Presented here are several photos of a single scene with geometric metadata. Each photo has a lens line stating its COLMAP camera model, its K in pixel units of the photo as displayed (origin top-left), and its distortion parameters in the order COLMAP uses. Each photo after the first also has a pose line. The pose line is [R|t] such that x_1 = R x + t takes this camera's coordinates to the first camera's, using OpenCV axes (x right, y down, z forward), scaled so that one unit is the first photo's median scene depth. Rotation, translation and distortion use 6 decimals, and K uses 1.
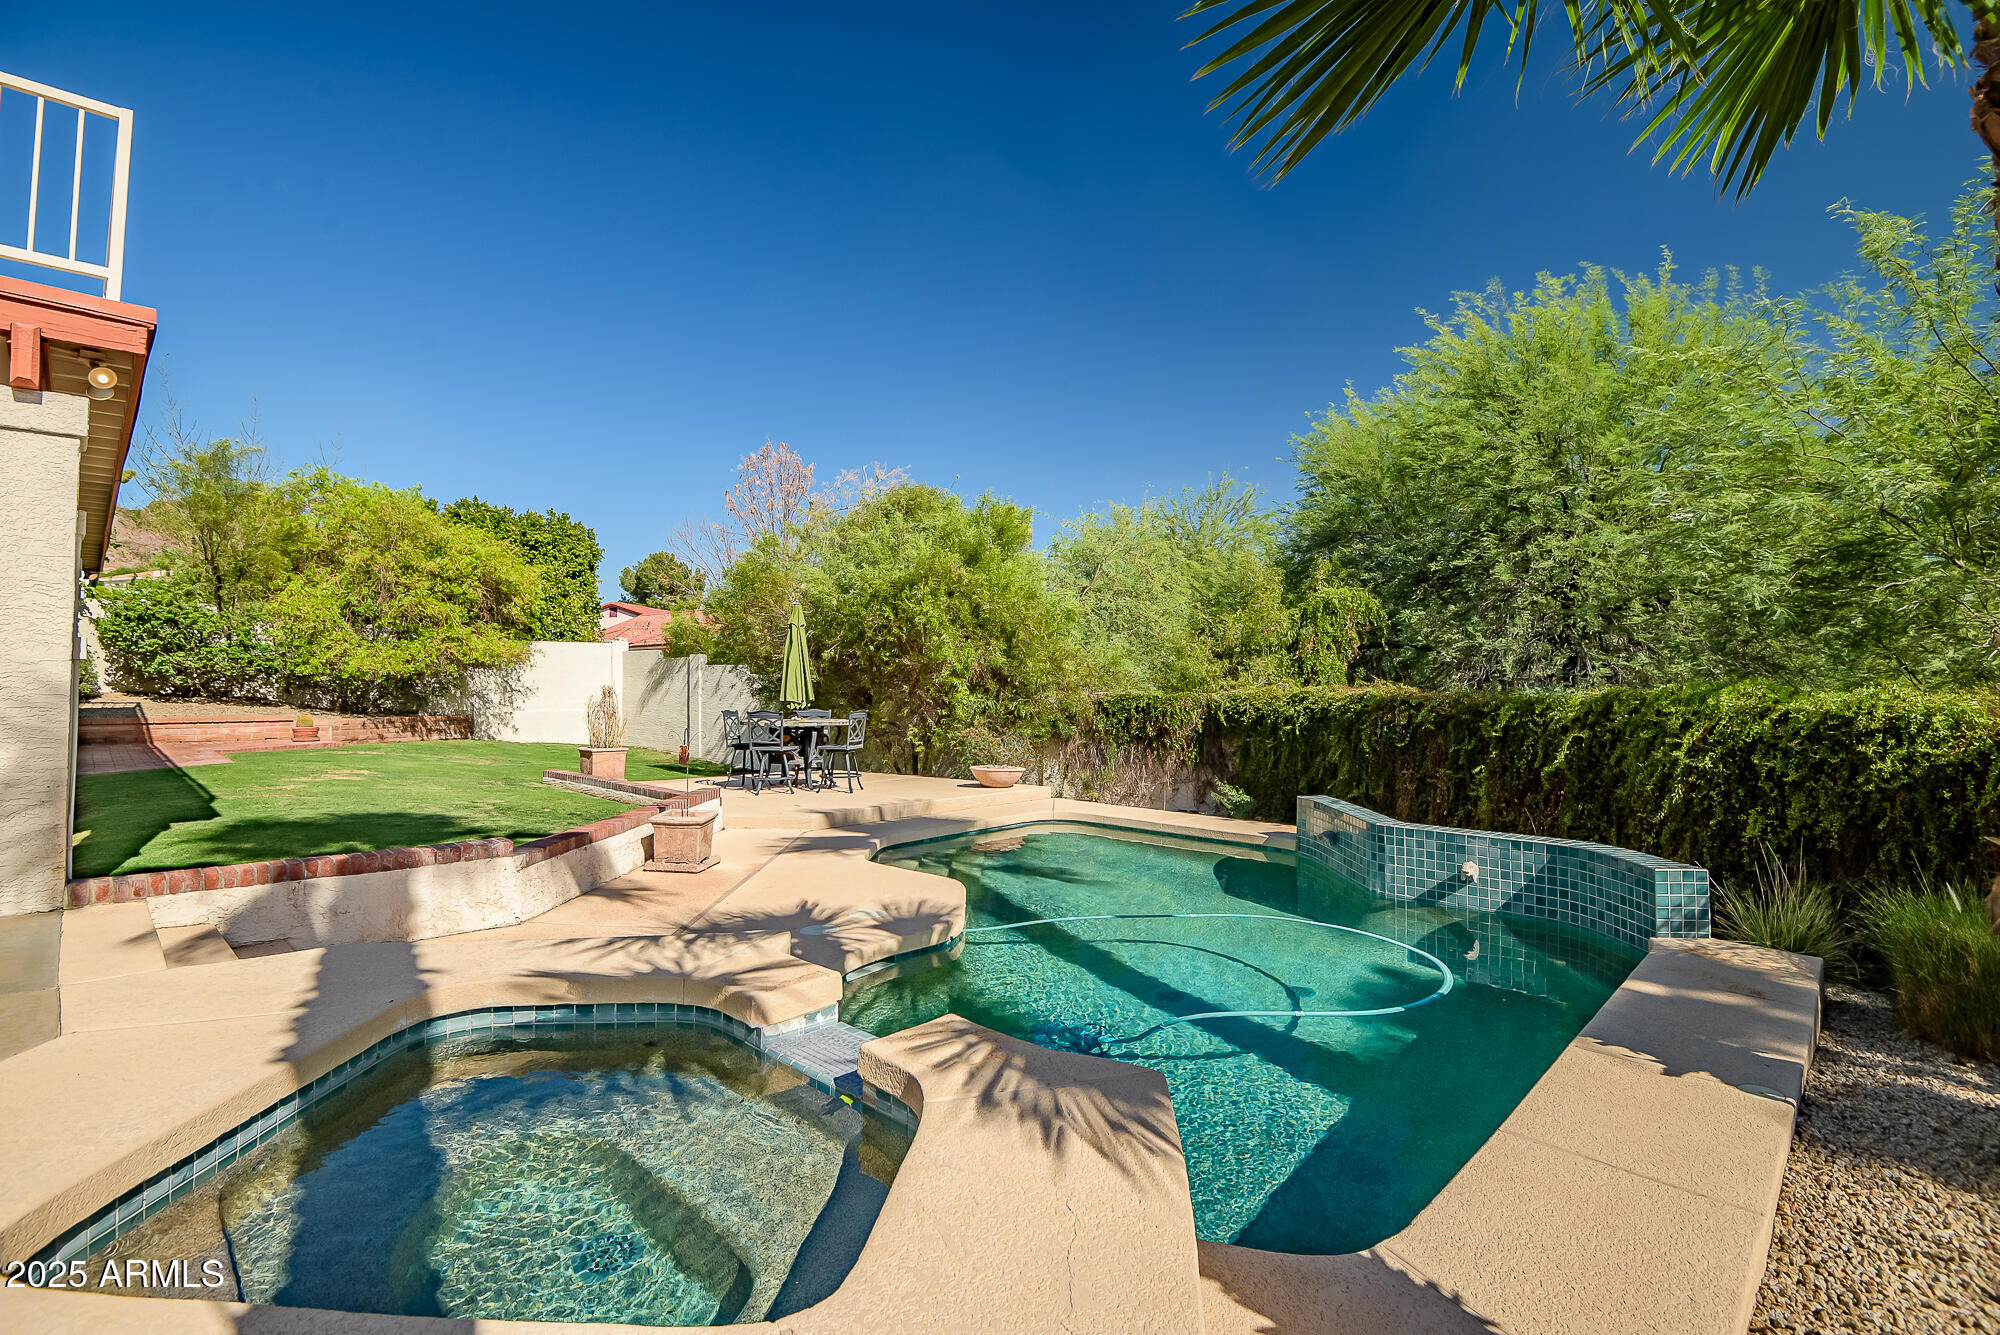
lens RADIAL K [[927.3, 0, 1008.8], [0, 927.3, 667.8], [0, 0, 1]] dist [-0.002622, -0.020497]
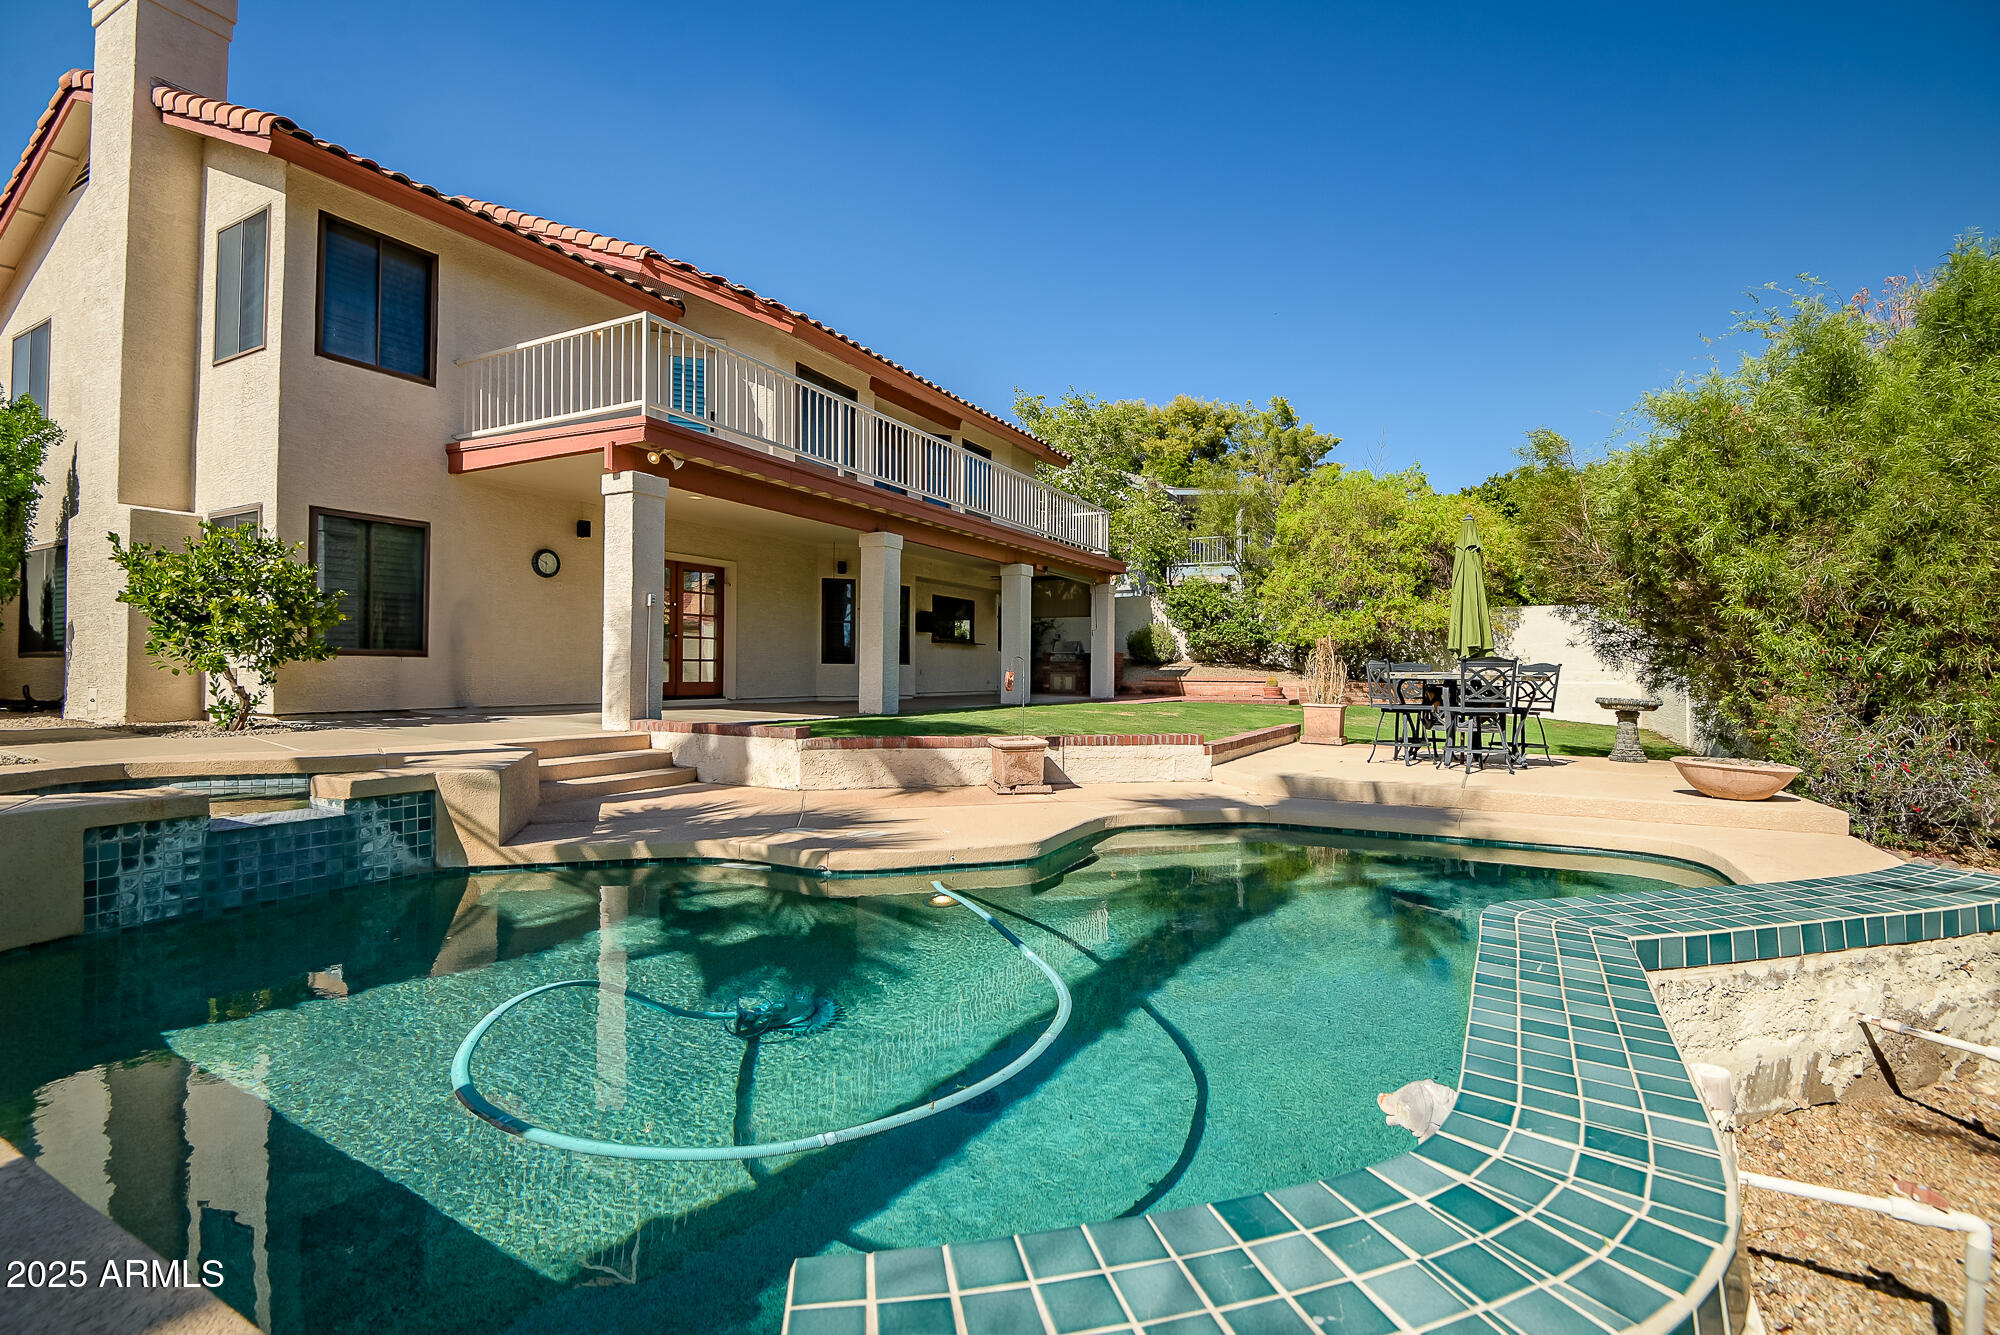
lens RADIAL K [[911.9, 0, 1000.0], [0, 911.9, 667.5], [0, 0, 1]] dist [0.041423, -0.047705]
pose [[0.261931, -0.003879, -0.965079, 0.357796], [0.009176, 0.999957, -0.001529, 0.044589], [0.965043, -0.008455, 0.261955, 0.404866]]
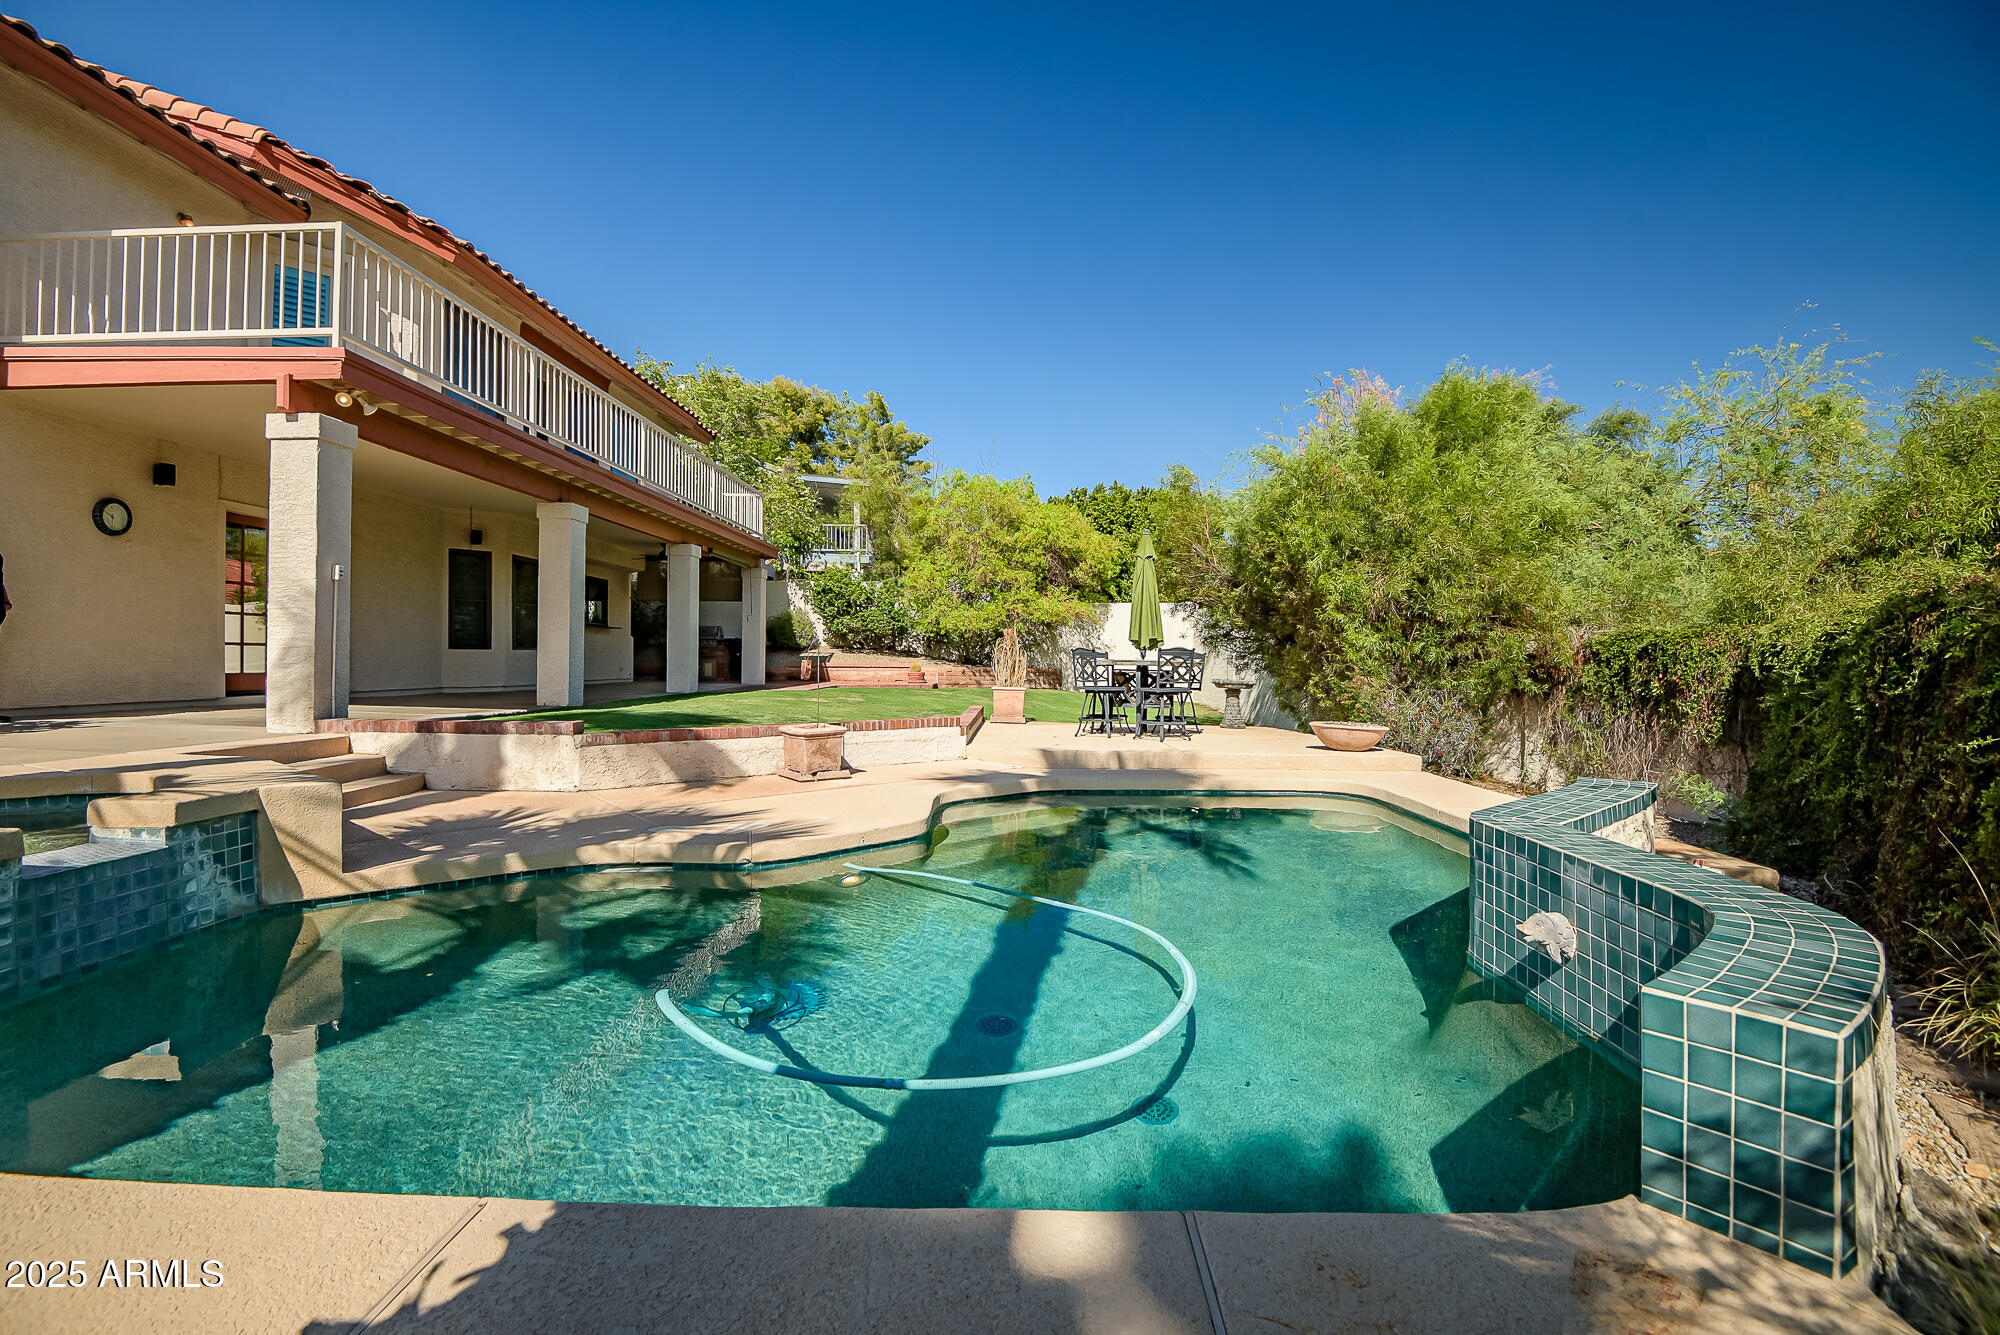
lens RADIAL K [[927.3, 0, 1008.8], [0, 927.3, 667.8], [0, 0, 1]] dist [-0.002622, -0.020497]
pose [[0.680624, 0.009484, -0.732572, 0.322282], [0.006423, 0.999801, 0.018910, 0.041053], [0.732605, -0.017576, 0.680427, 0.255426]]
